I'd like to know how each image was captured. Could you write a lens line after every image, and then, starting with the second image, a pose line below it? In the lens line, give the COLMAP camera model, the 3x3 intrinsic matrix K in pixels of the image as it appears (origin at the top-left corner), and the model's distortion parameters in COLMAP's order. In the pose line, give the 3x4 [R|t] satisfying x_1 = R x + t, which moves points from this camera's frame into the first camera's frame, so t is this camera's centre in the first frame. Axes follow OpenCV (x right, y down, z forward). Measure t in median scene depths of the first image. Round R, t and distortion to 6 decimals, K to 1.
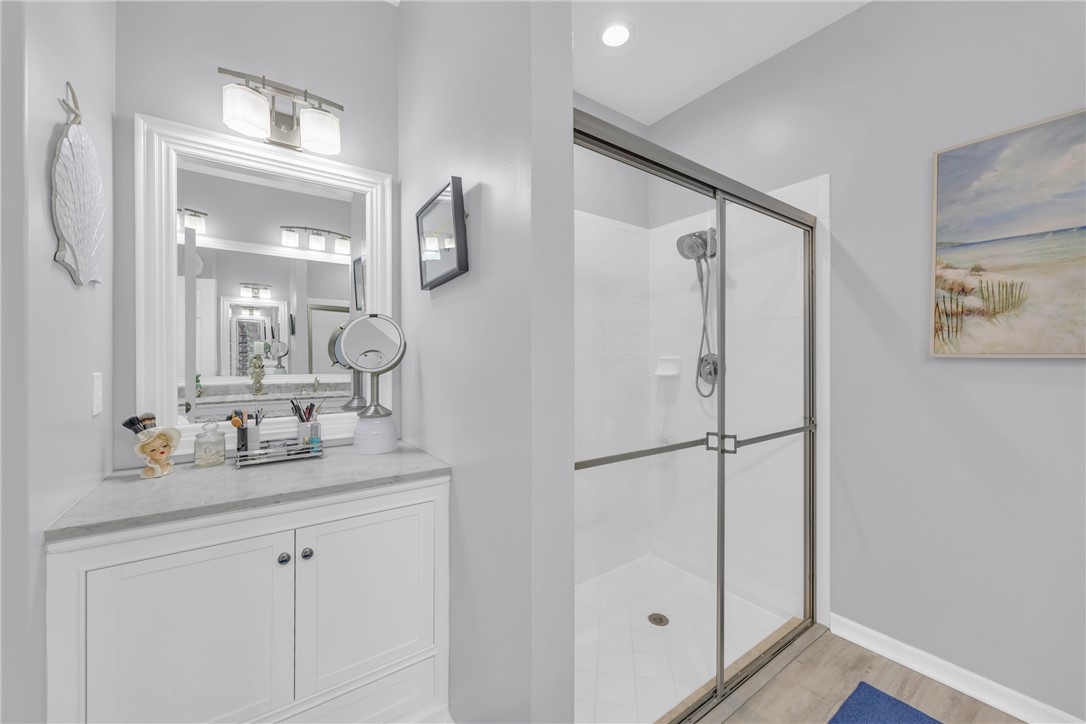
lens RADIAL K [[419.6, 0, 542.2], [0, 419.6, 356.9], [0, 0, 1]] dist [-0.004116, -0.000162]
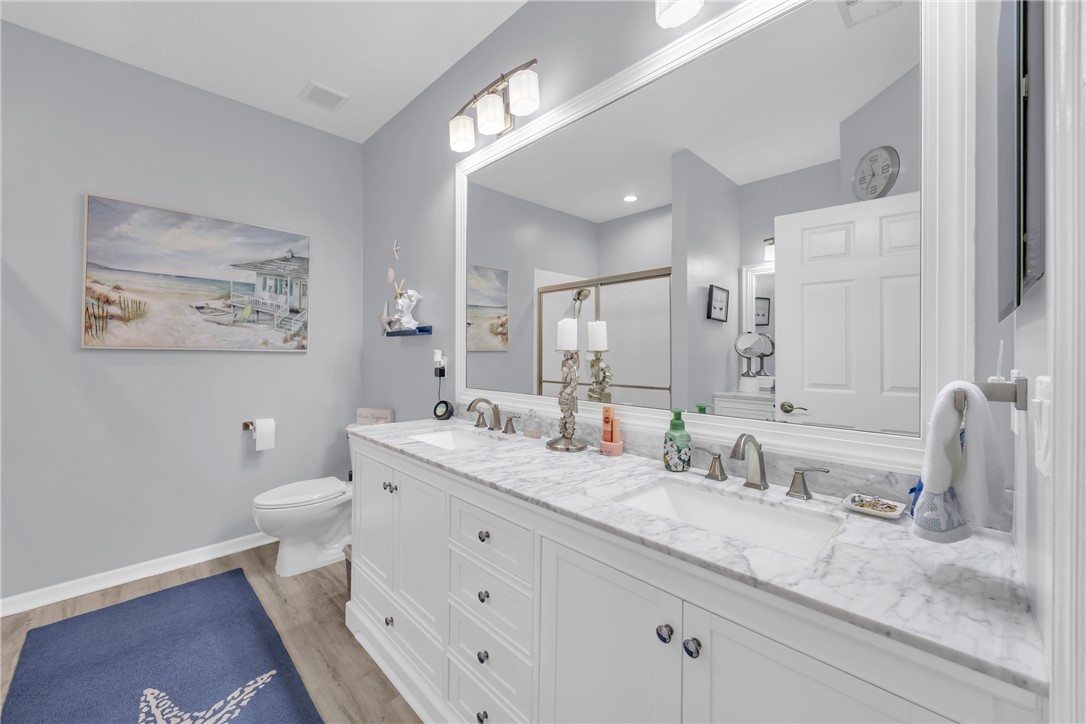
lens RADIAL K [[419.6, 0, 539.4], [0, 419.6, 353.7], [0, 0, 1]] dist [-0.004116, -0.000162]
pose [[-0.167635, -0.000999, 0.985849, -0.620124], [-0.003377, 0.999994, 0.000439, 0.012320], [-0.985843, -0.003256, -0.167637, -0.196858]]
